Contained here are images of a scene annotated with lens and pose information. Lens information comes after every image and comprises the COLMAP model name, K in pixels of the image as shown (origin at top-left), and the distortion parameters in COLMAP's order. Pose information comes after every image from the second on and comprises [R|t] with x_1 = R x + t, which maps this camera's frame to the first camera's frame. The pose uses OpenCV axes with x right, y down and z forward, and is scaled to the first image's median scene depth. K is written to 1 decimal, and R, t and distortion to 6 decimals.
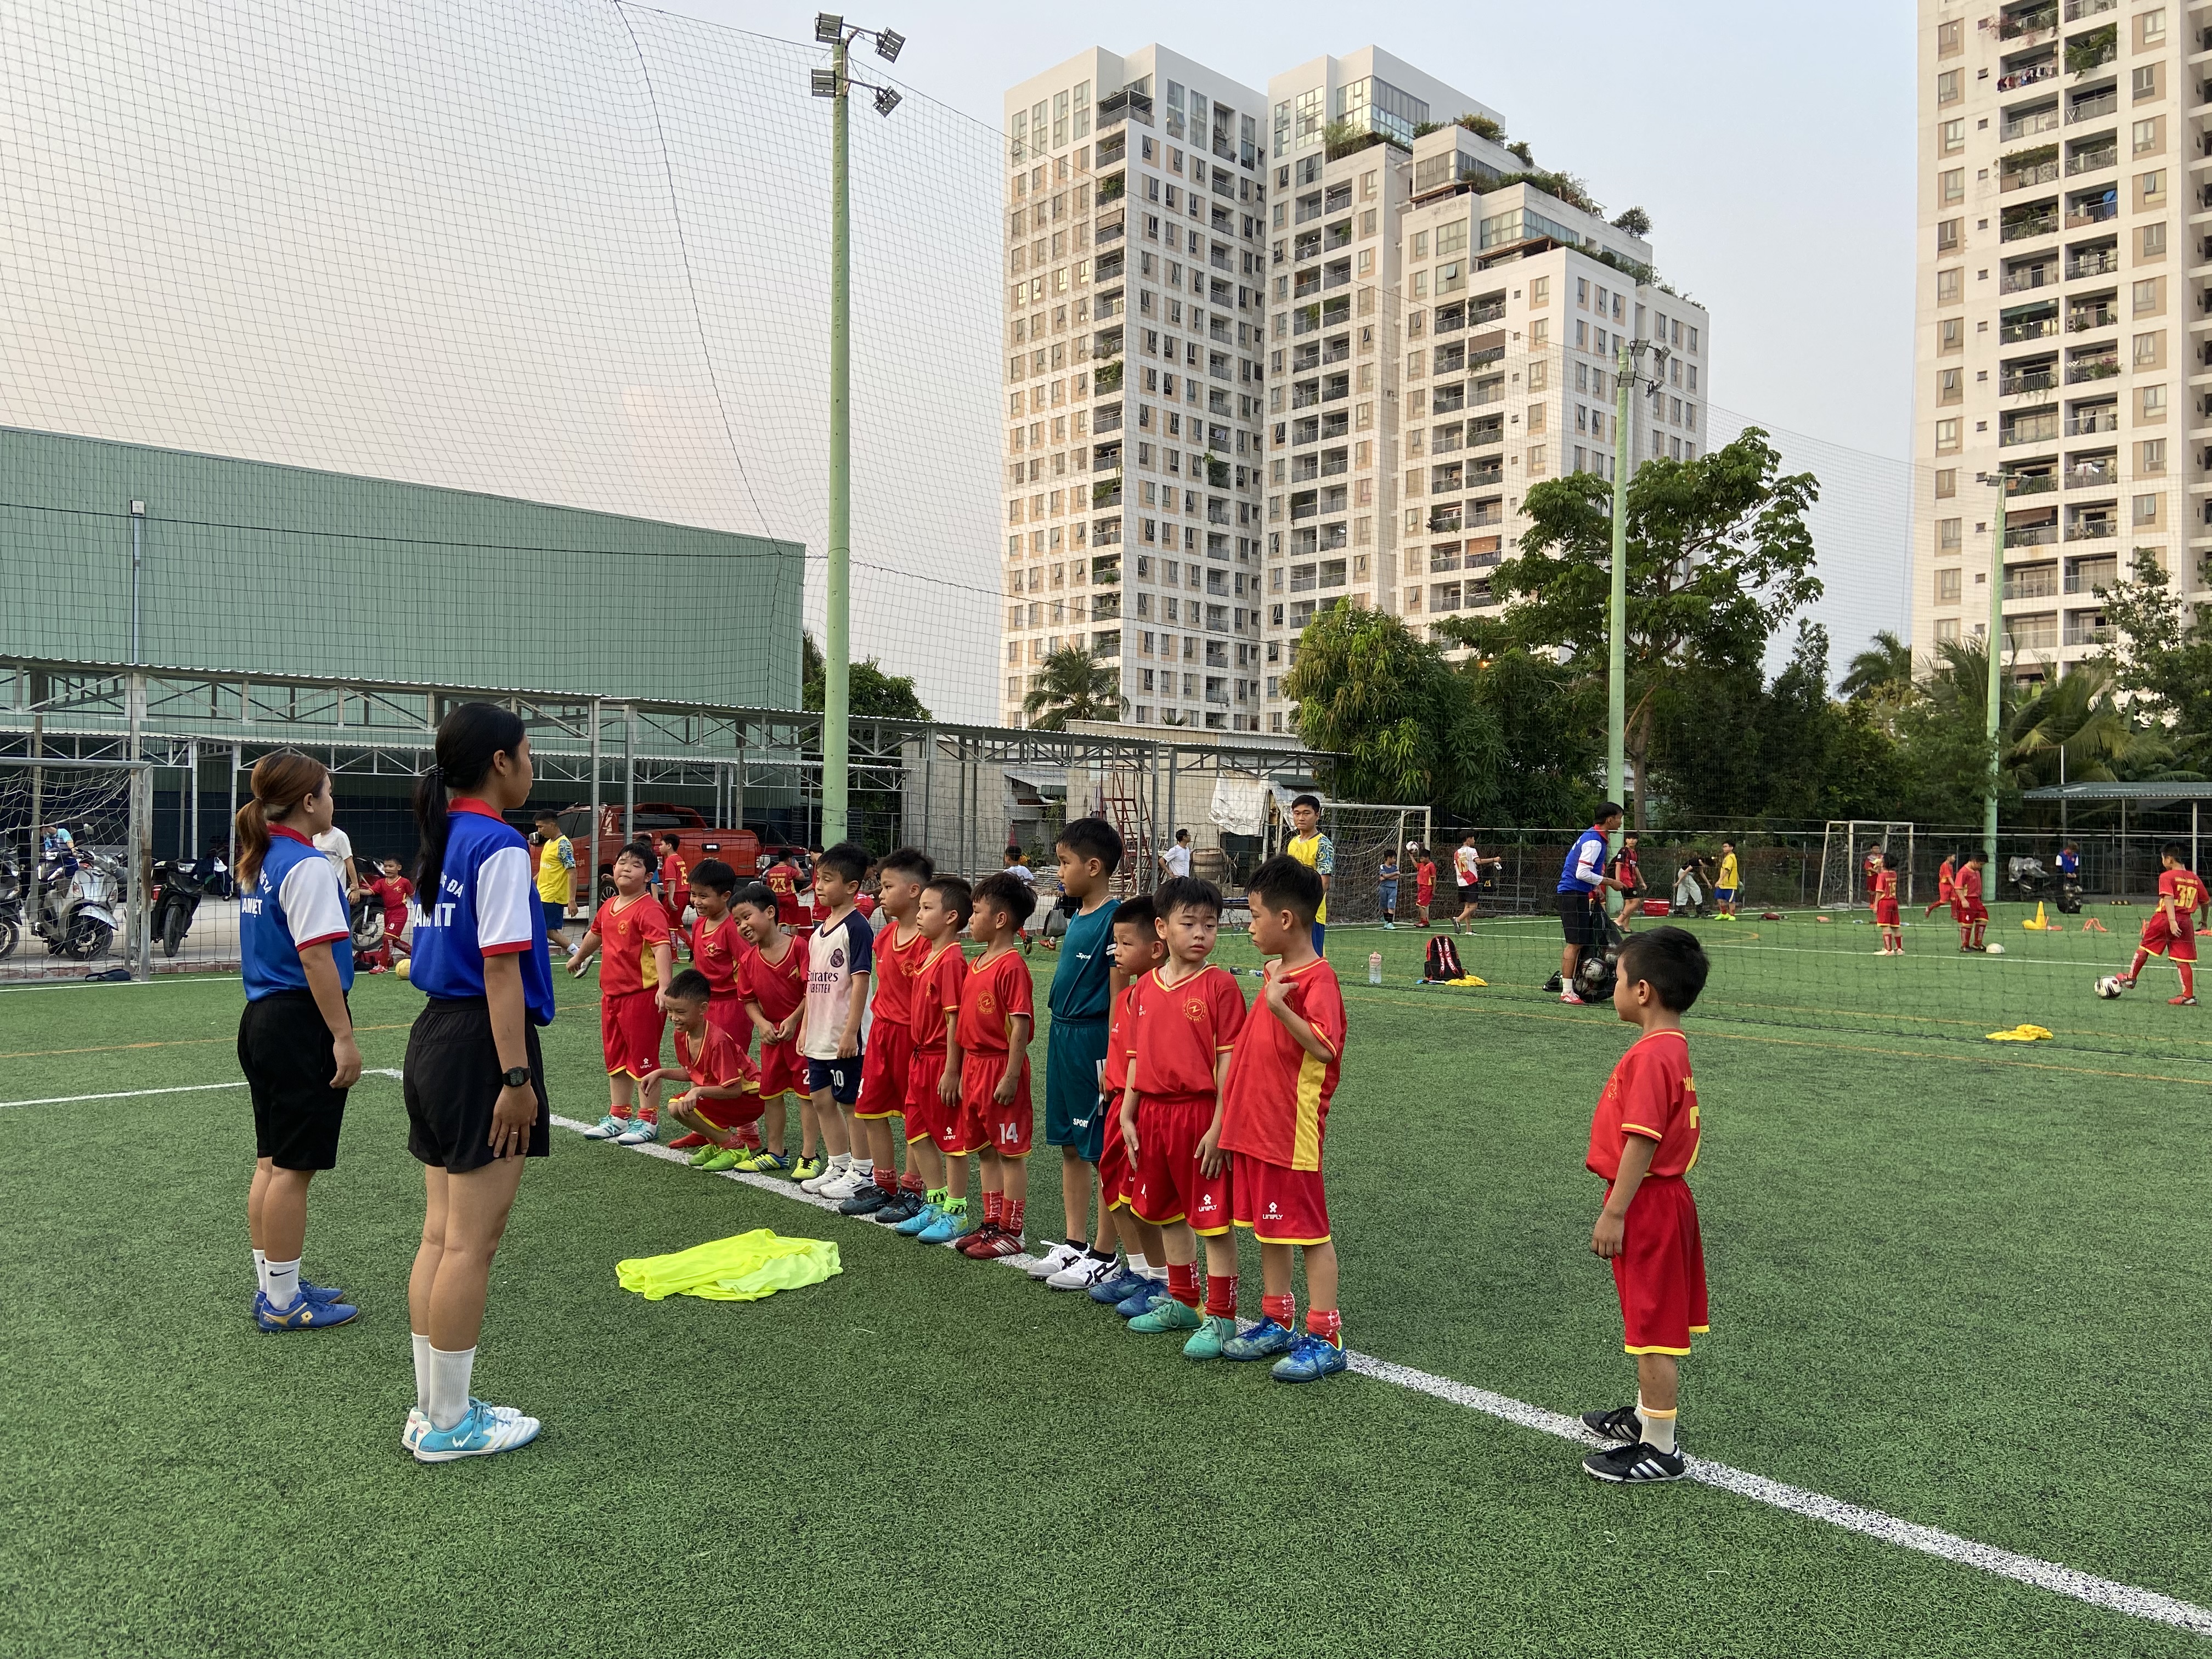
lens RADIAL K [[1616.0, 0, 990.9], [0, 1616.0, 866.4], [0, 0, 1]] dist [0.049931, -0.068648]
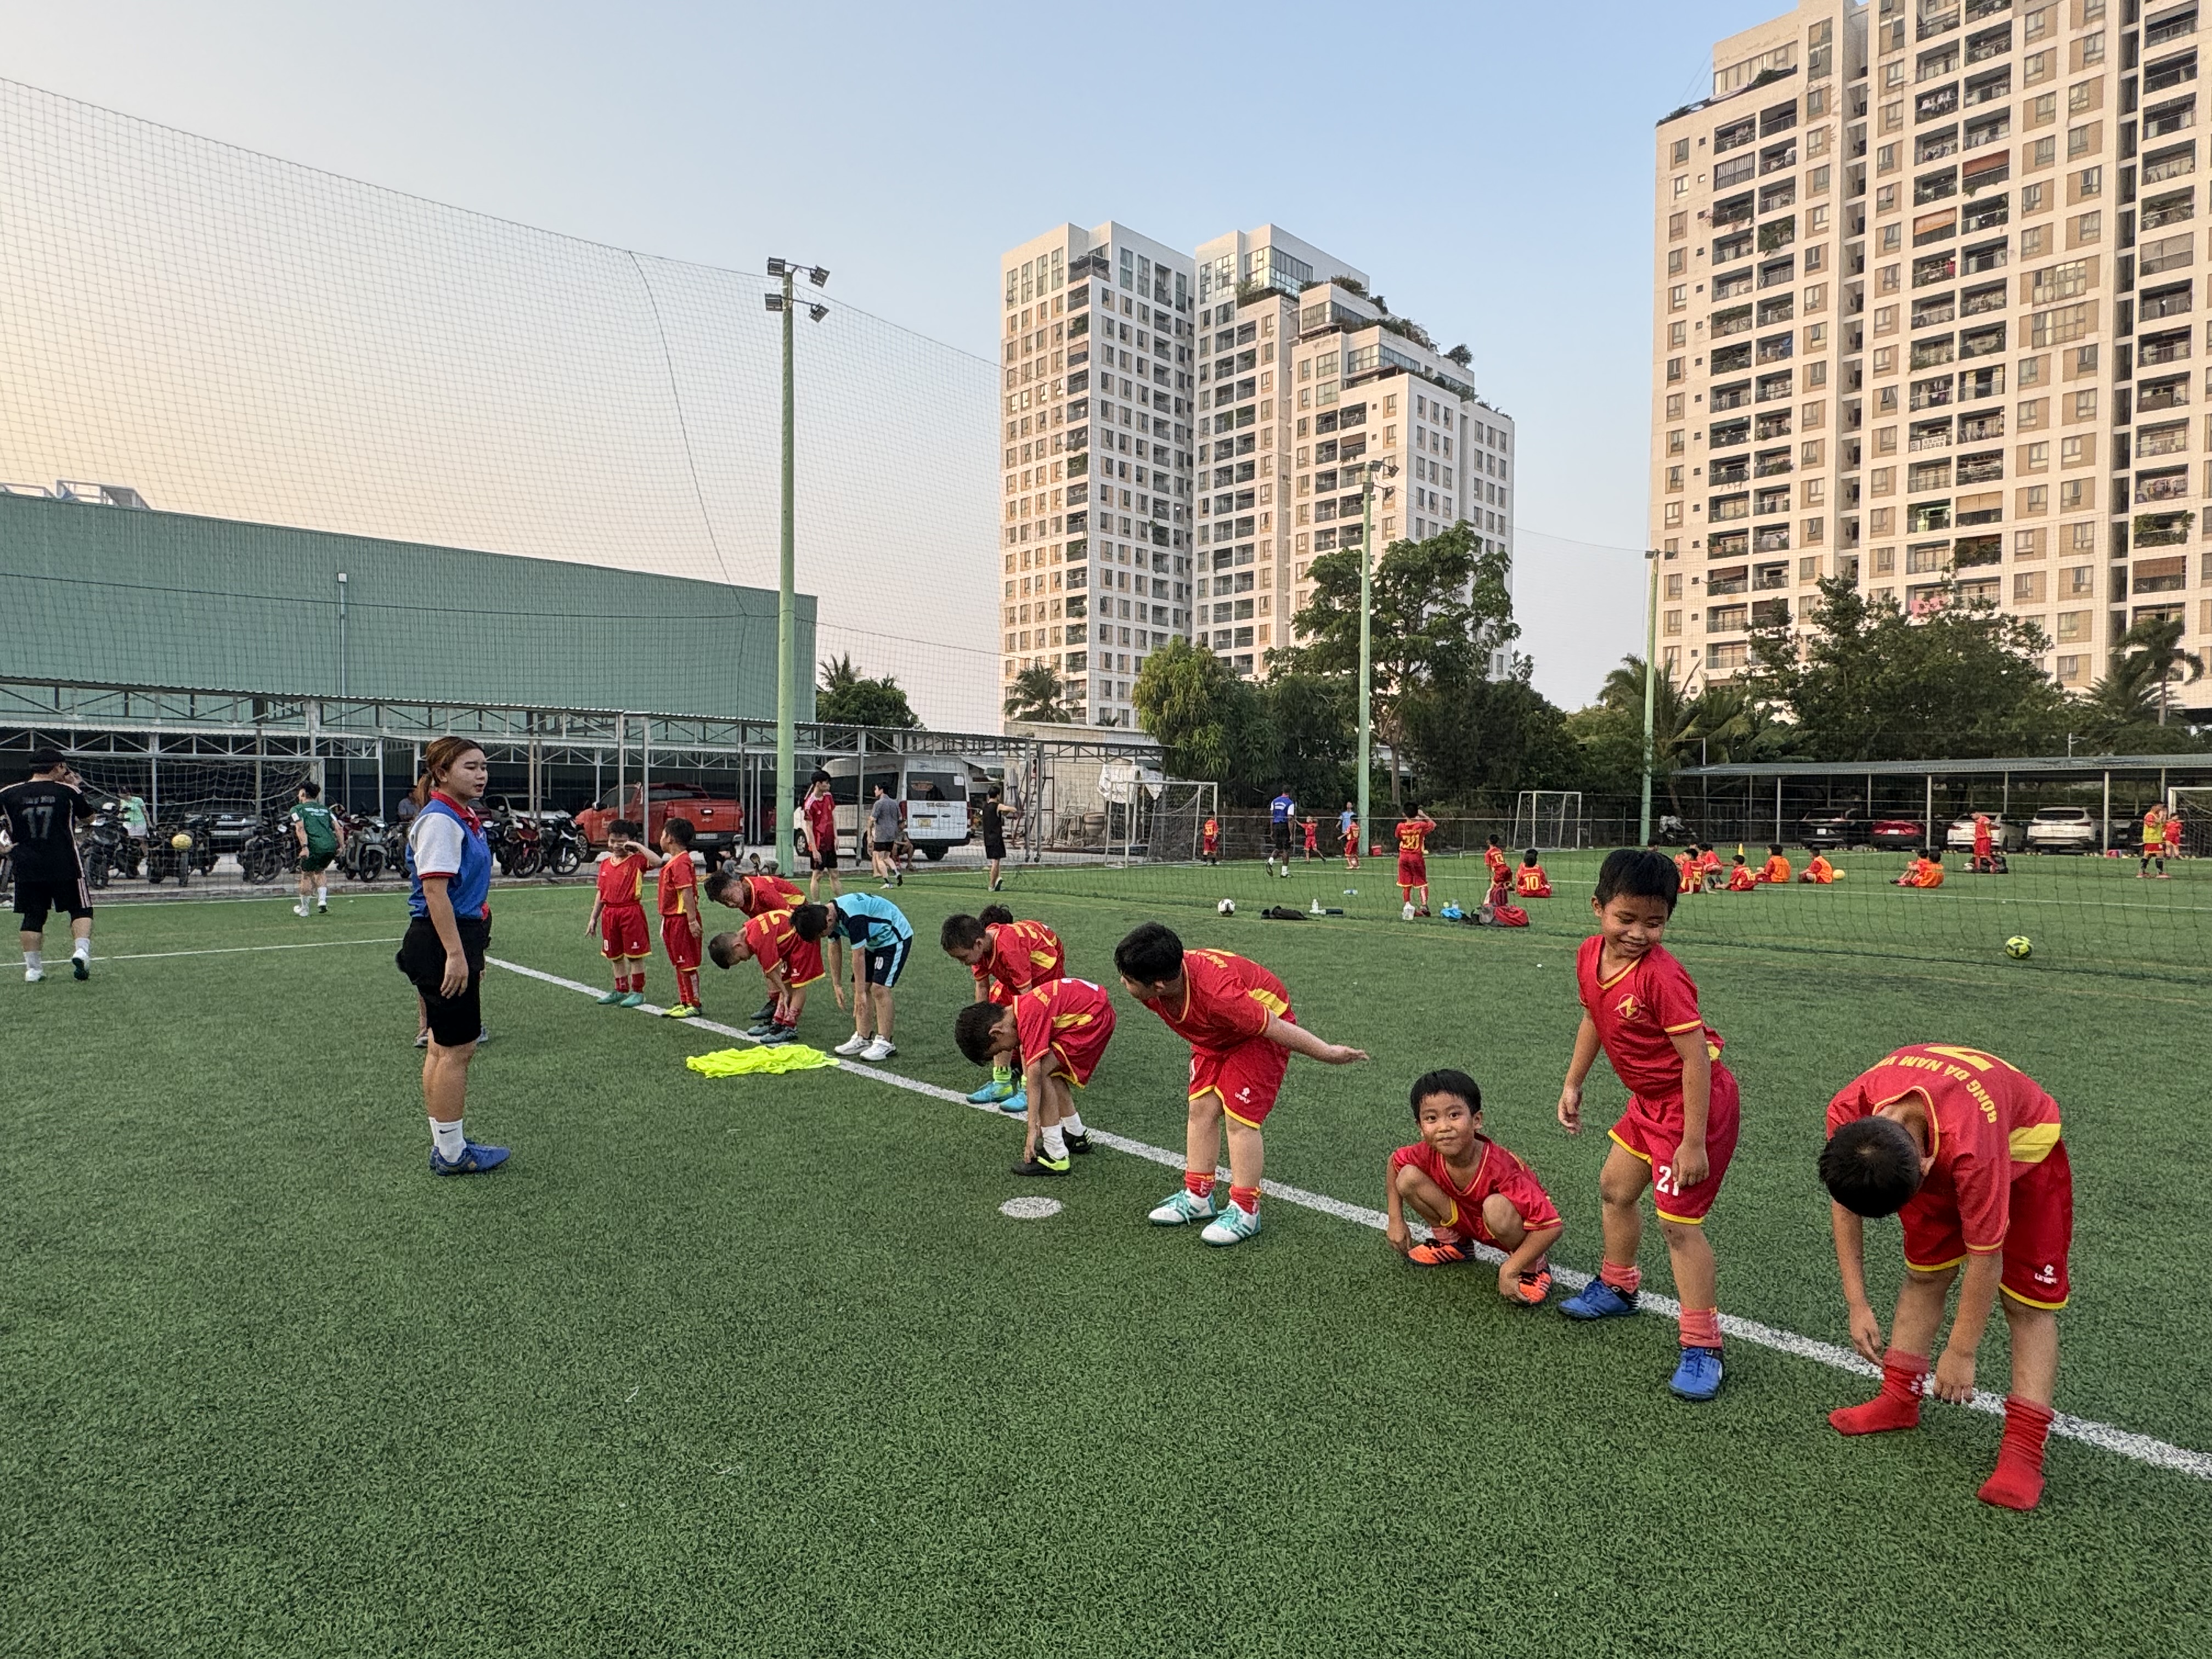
lens RADIAL K [[1247.2, 0, 1068.8], [0, 1247.2, 858.8], [0, 0, 1]] dist [-0.028828, 0.007099]
pose [[0.999732, -0.004499, 0.022726, 0.044399], [0.003921, 0.999670, 0.025391, 0.001013], [-0.022833, -0.025295, 0.999419, -0.050071]]
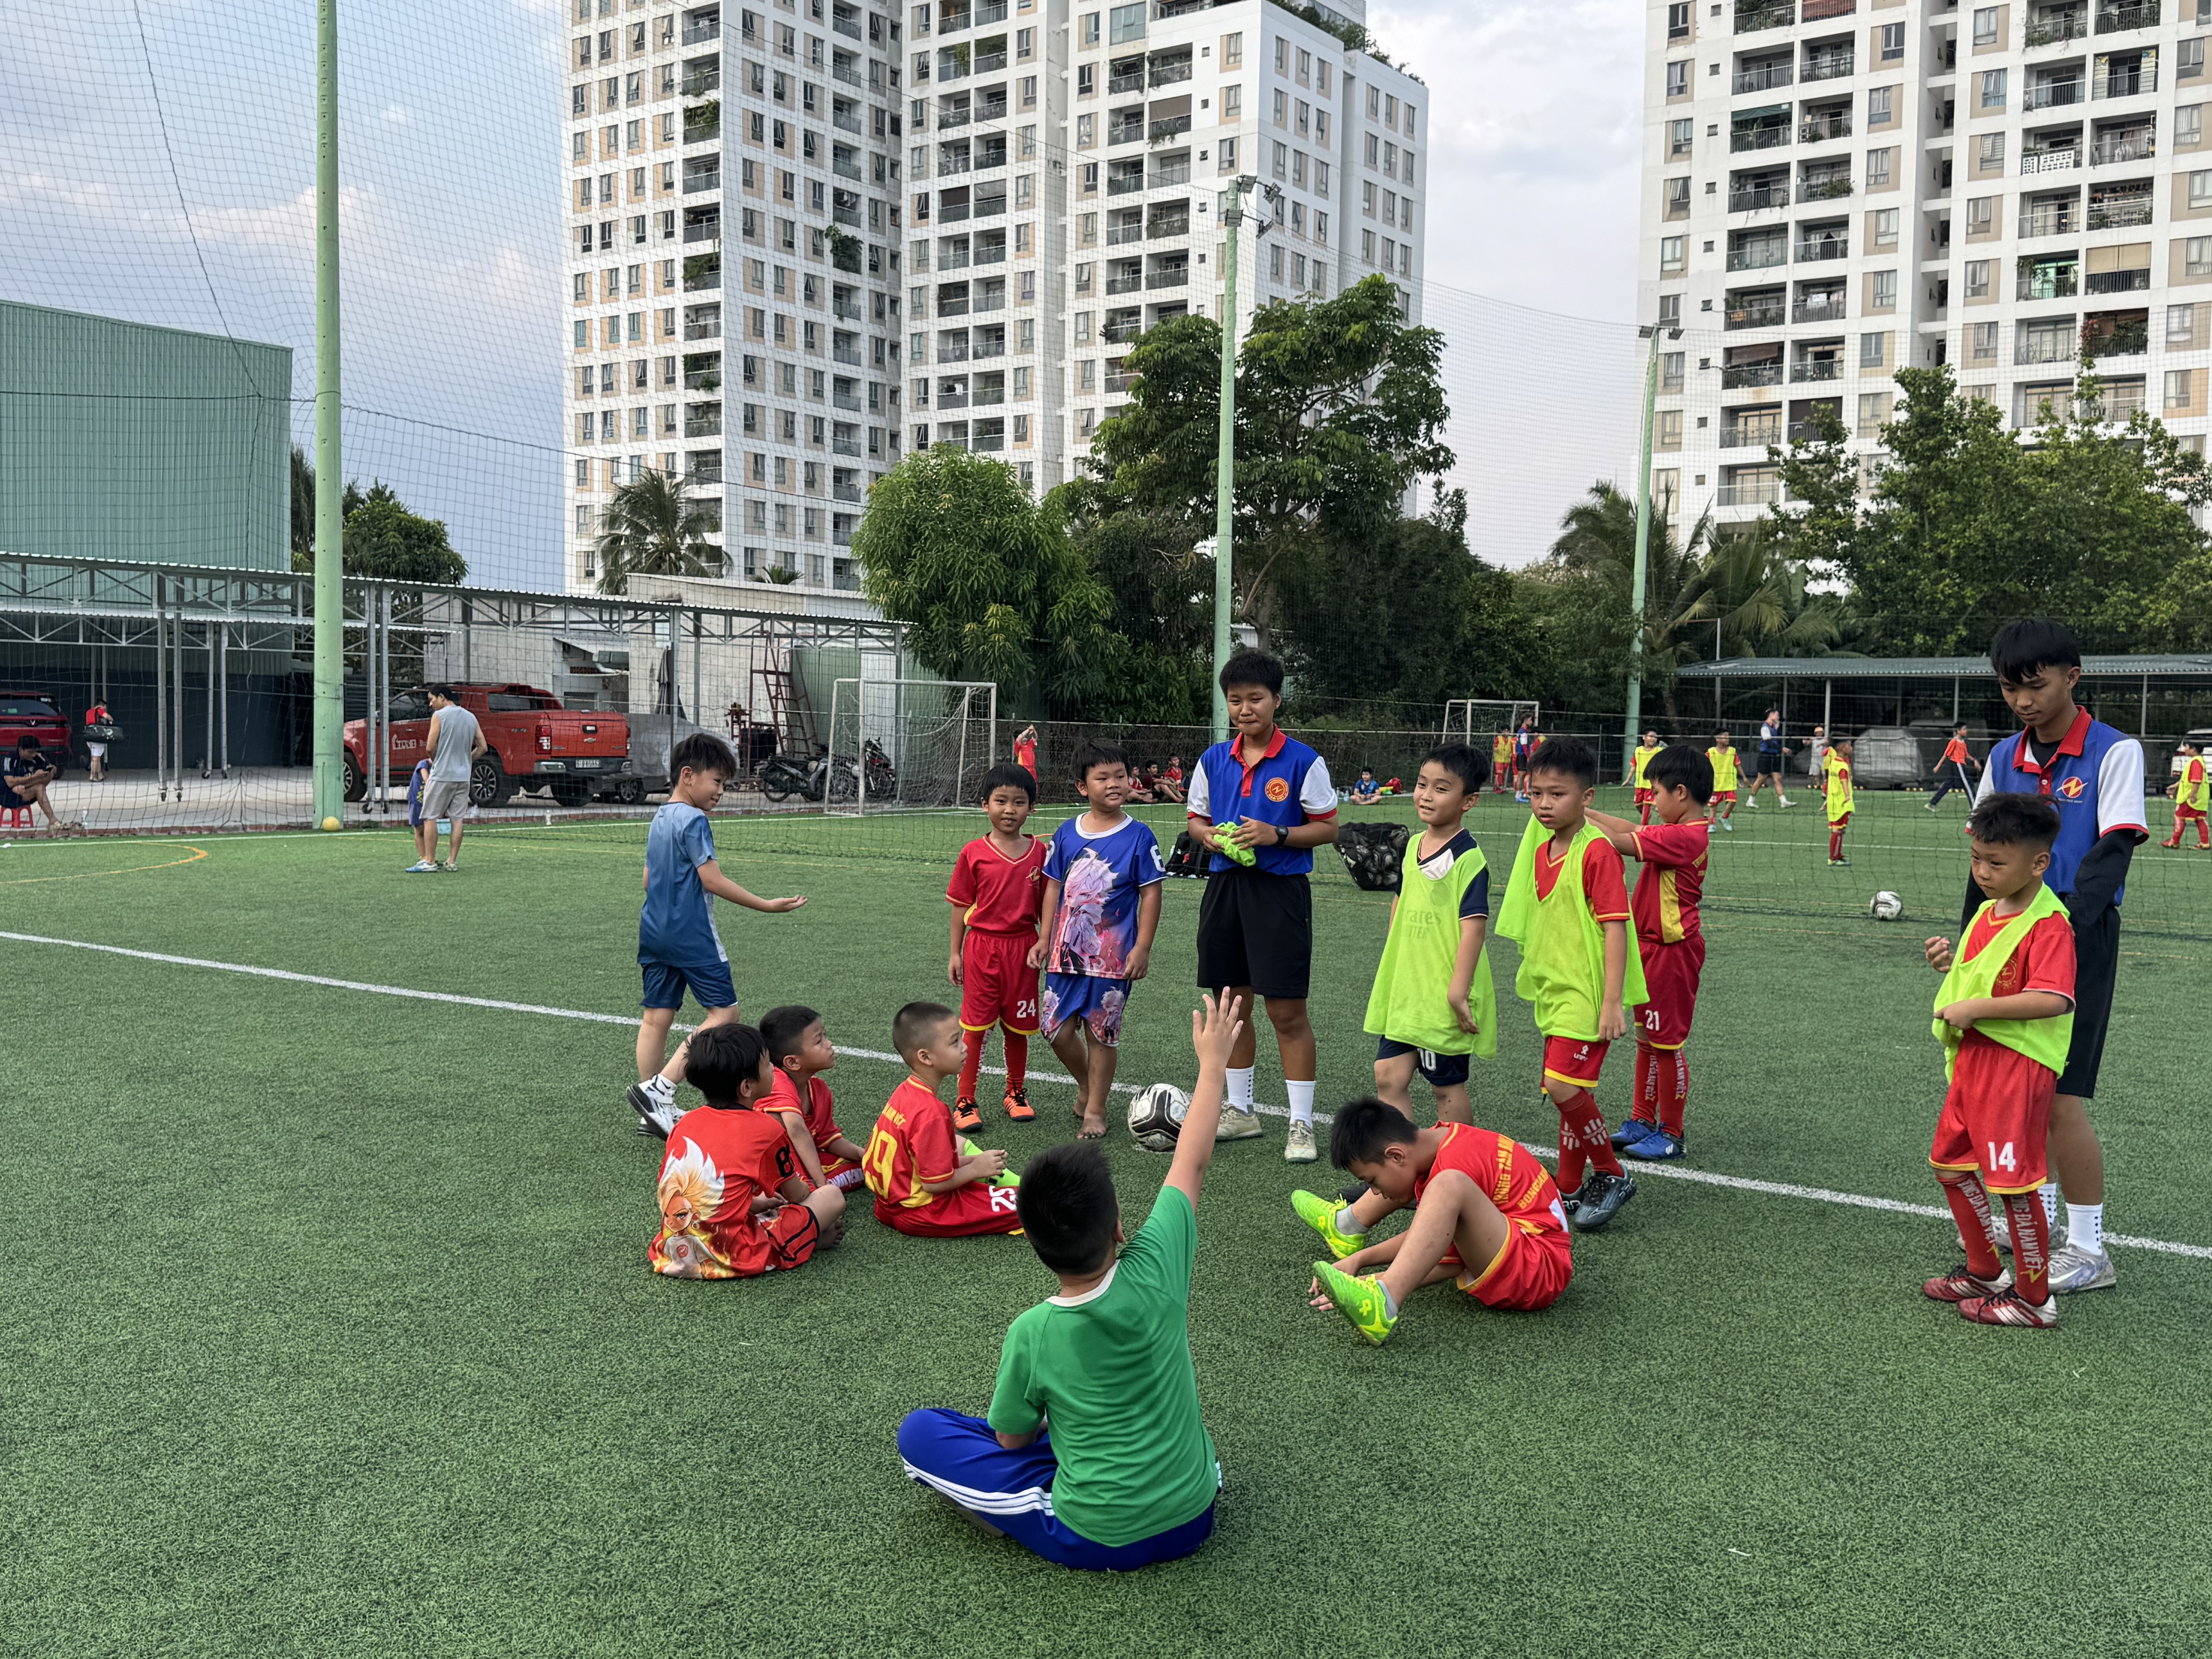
lens RADIAL K [[2222.3, 0, 1084.6], [0, 2222.3, 852.6], [0, 0, 1]] dist [0.043531, 0.000000]
pose [[0.975178, -0.010764, 0.221160, 0.012062], [0.001296, 0.999078, 0.042907, 0.002521], [-0.221418, -0.041555, 0.974293, -0.105743]]
